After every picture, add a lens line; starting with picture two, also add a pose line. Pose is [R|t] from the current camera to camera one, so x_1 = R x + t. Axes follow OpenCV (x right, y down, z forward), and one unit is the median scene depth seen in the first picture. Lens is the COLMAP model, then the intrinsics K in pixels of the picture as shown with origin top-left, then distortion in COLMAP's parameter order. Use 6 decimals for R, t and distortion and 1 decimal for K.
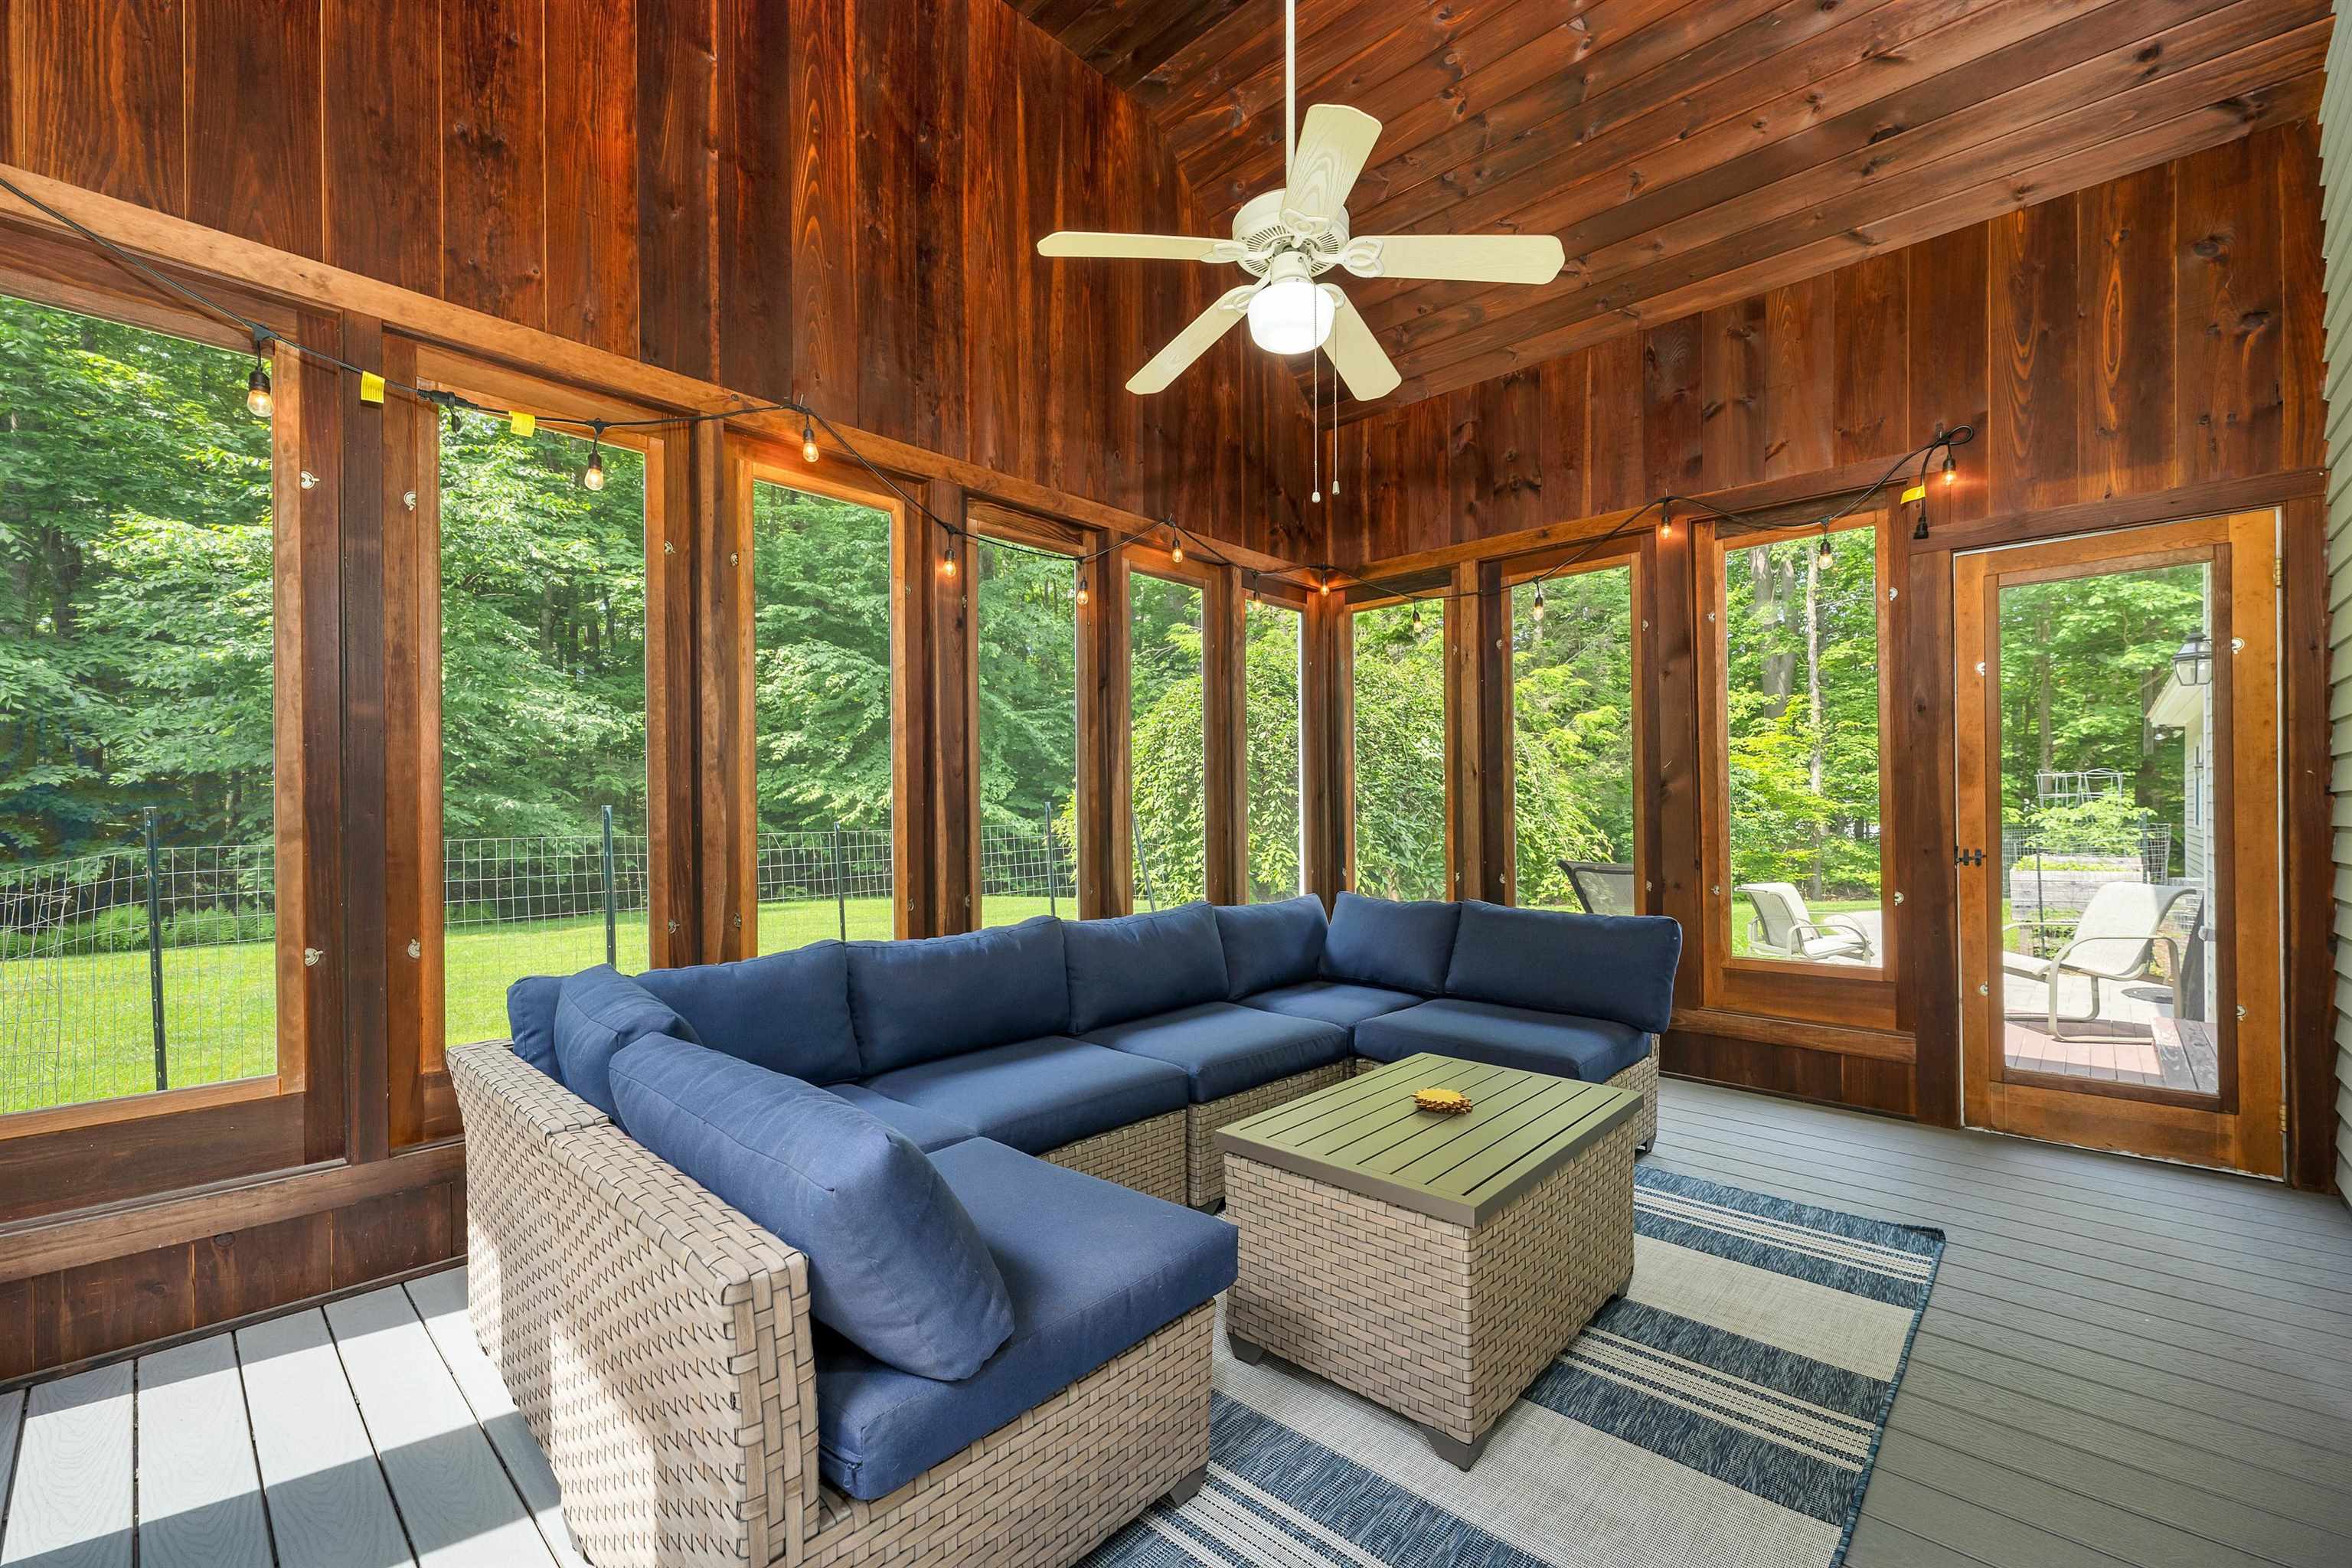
lens RADIAL K [[970.2, 0, 1181.3], [0, 970.2, 805.2], [0, 0, 1]] dist [0.000202, 0.000970]
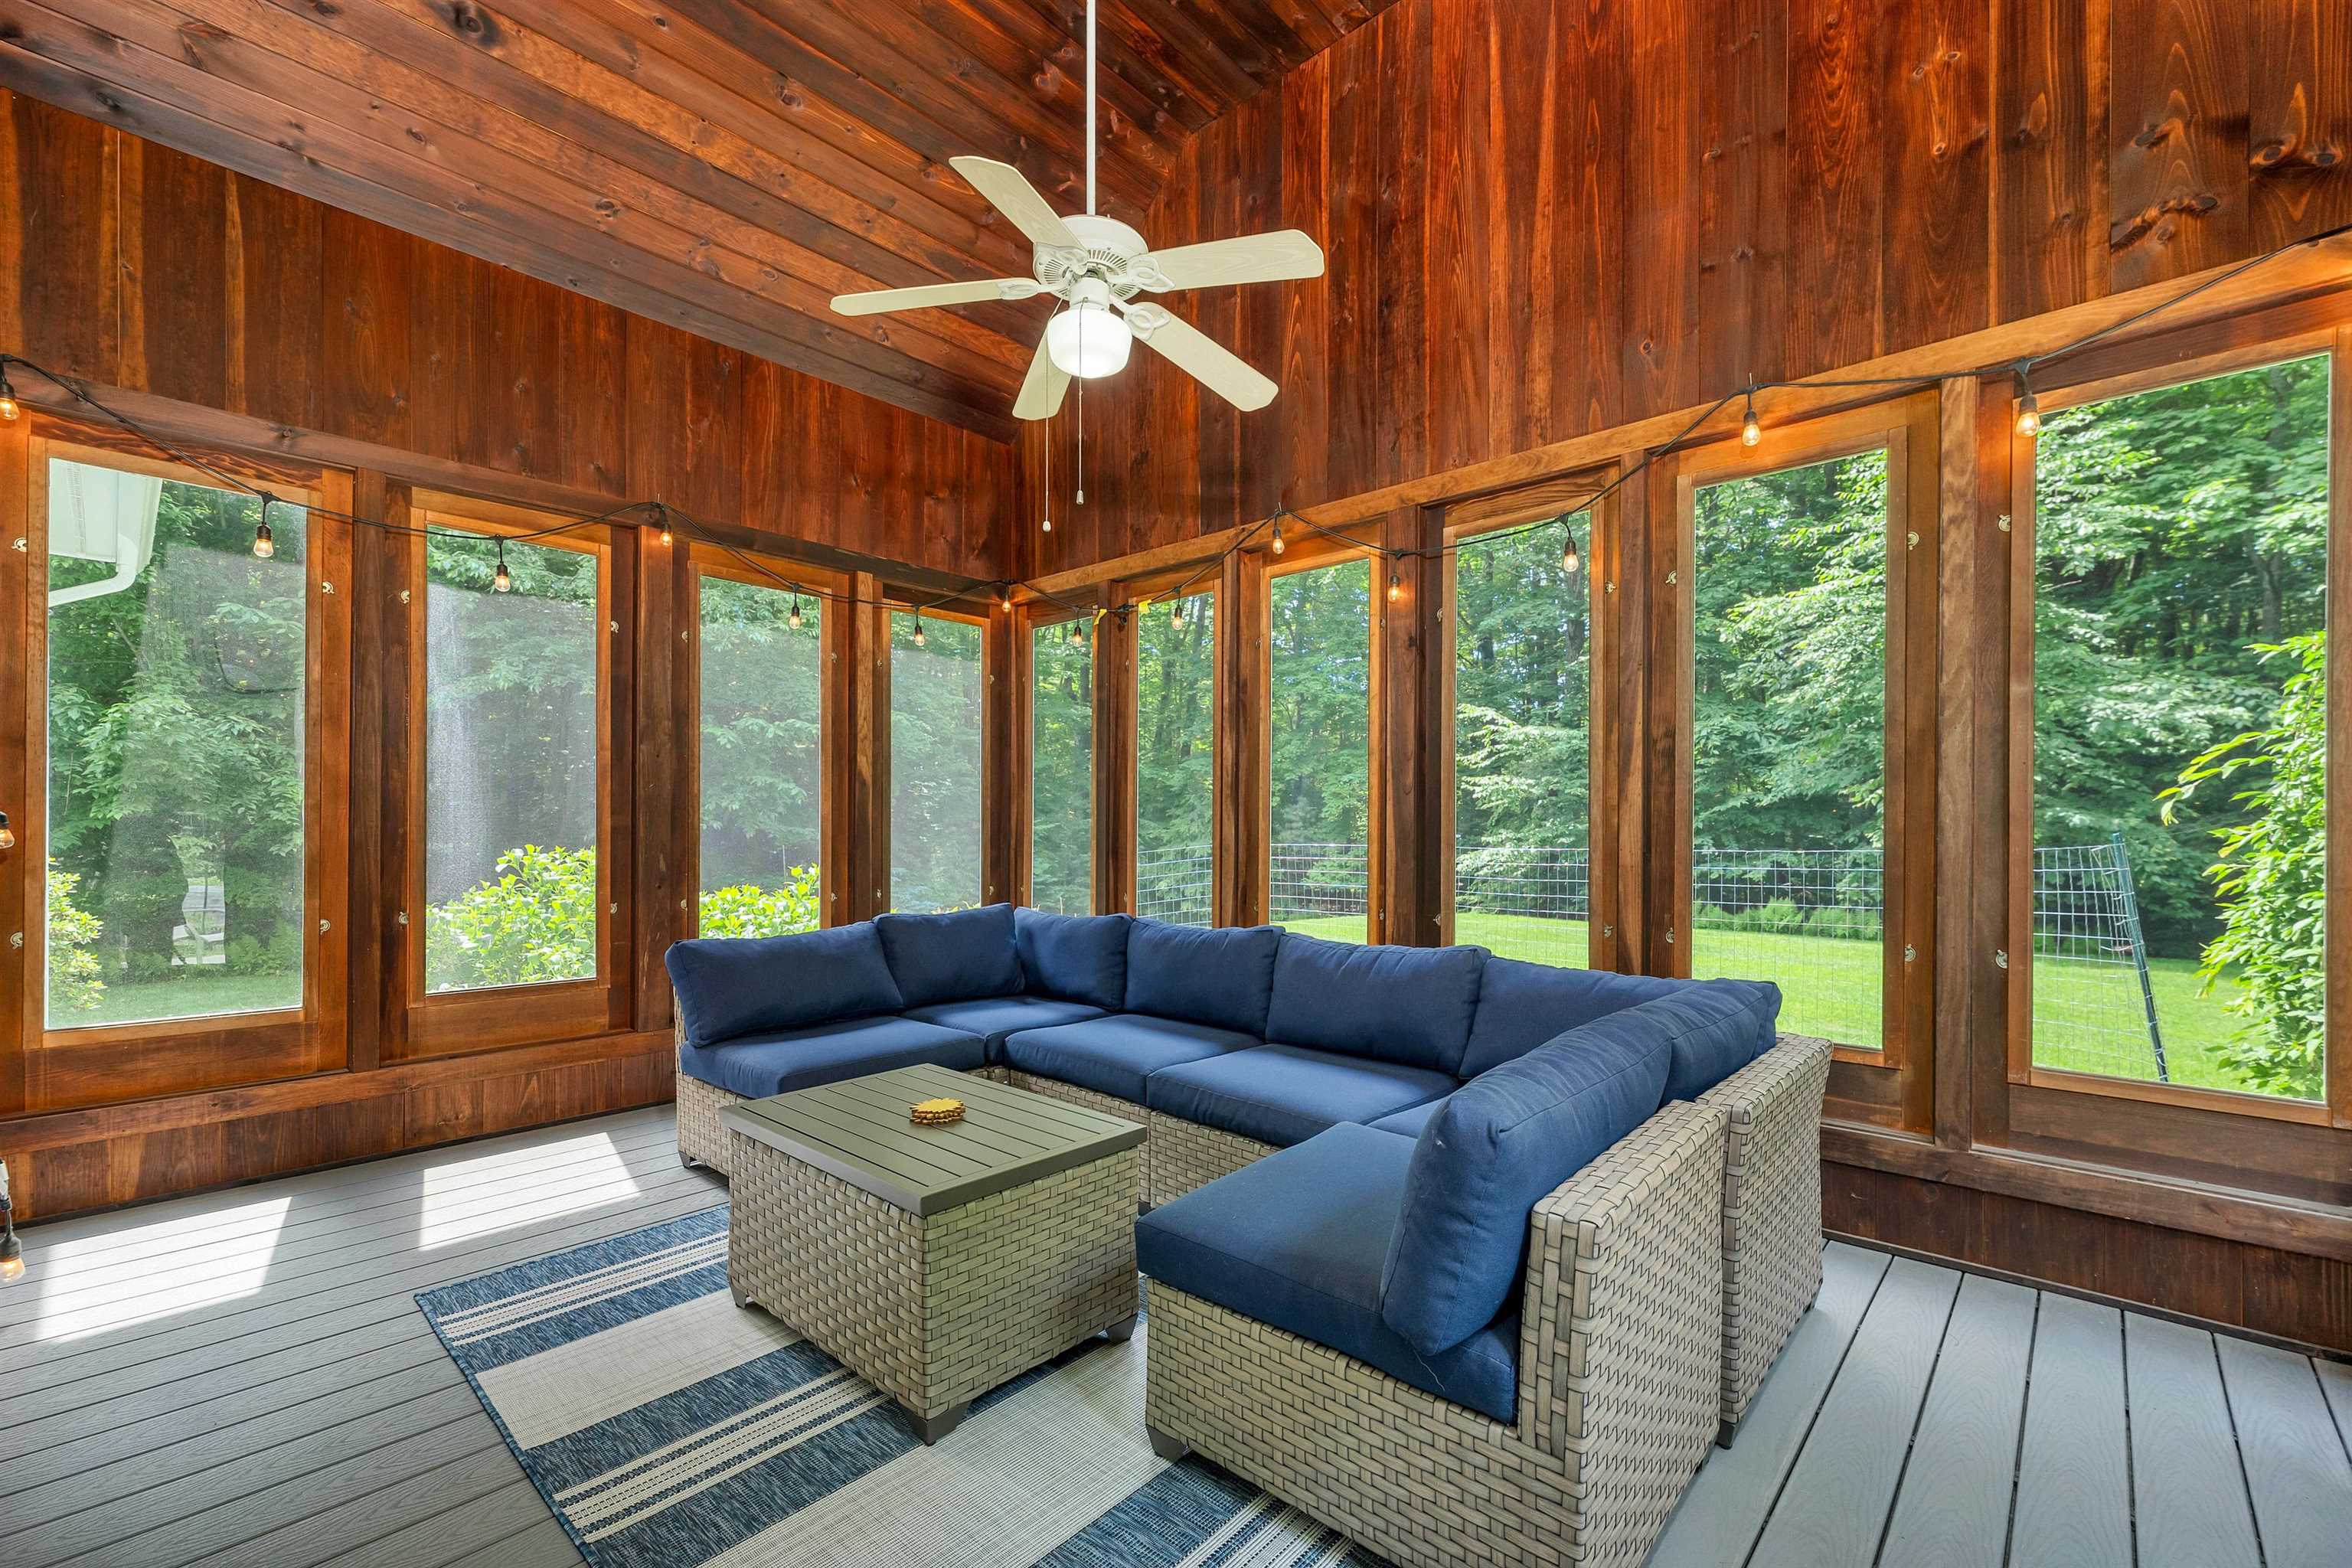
lens RADIAL K [[970.2, 0, 1180.9], [0, 970.2, 822.2], [0, 0, 1]] dist [0.000202, 0.000970]
pose [[0.013026, -0.000033, -0.999915, 1.297701], [0.001596, 0.999999, -0.000012, -0.001395], [0.999914, -0.001595, 0.013026, 1.242879]]
